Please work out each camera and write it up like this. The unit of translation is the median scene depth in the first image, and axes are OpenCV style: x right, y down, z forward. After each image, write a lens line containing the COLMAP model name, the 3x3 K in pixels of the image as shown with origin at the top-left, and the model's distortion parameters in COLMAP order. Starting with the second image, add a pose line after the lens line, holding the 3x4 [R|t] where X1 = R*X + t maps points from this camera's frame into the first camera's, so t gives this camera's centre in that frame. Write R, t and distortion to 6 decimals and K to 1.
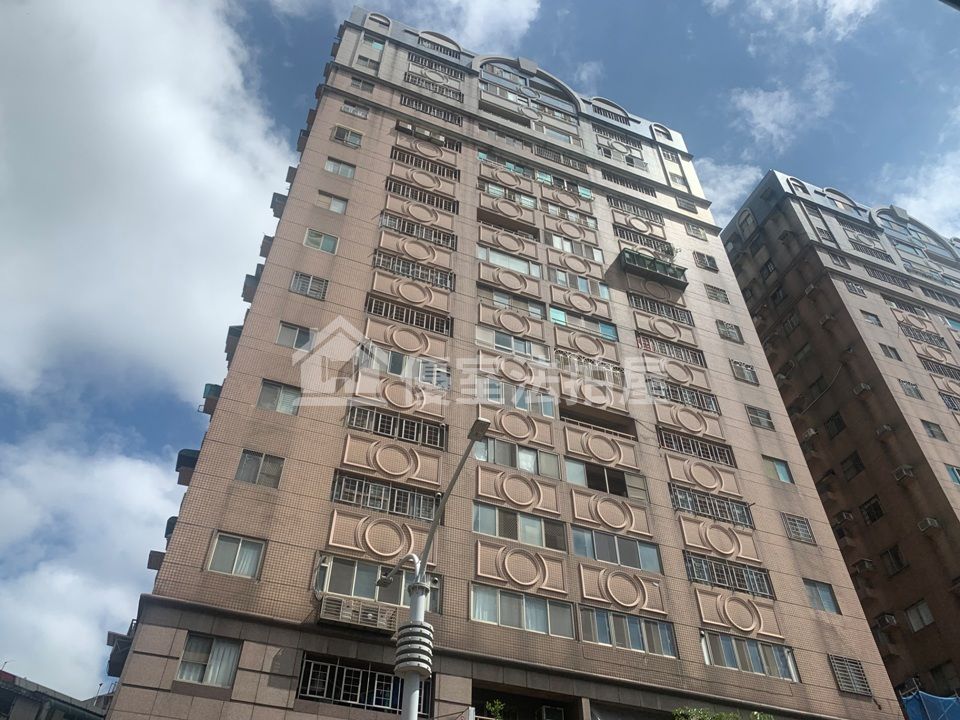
lens RADIAL K [[725.7, 0, 470.4], [0, 725.7, 395.4], [0, 0, 1]] dist [0.012553, -0.001105]
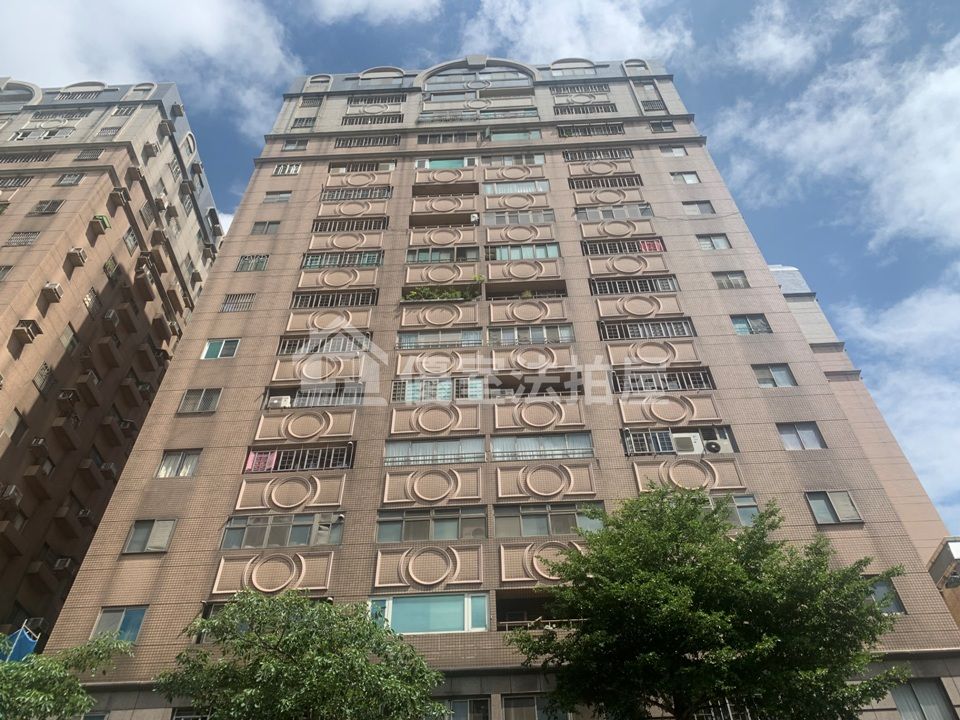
lens RADIAL K [[731.8, 0, 490.5], [0, 731.8, 378.2], [0, 0, 1]] dist [0.010466, -0.002764]
pose [[0.919990, -0.308721, -0.241476, 0.401730], [0.294314, 0.951019, -0.094559, 0.109680], [0.258841, 0.015924, 0.965789, 0.106311]]
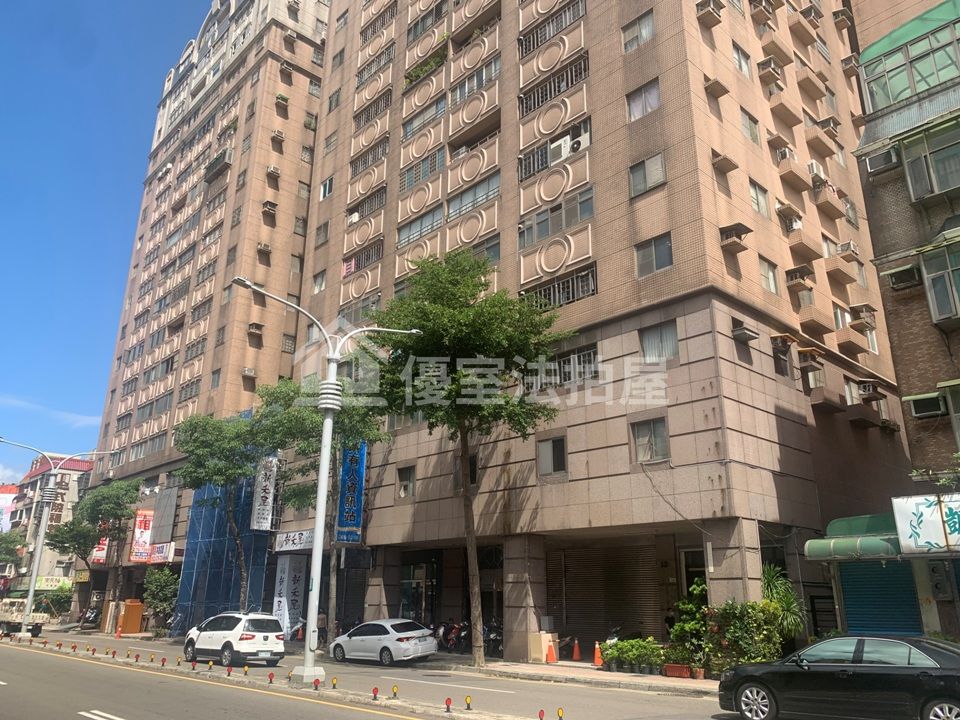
lens RADIAL K [[748.9, 0, 451.9], [0, 748.9, 341.2], [0, 0, 1]] dist [0.036887, -0.002432]
pose [[0.348189, -0.322757, -0.880109, 1.225289], [0.633301, 0.773201, -0.033004, 0.332921], [0.691154, -0.545883, 0.473622, 0.304501]]
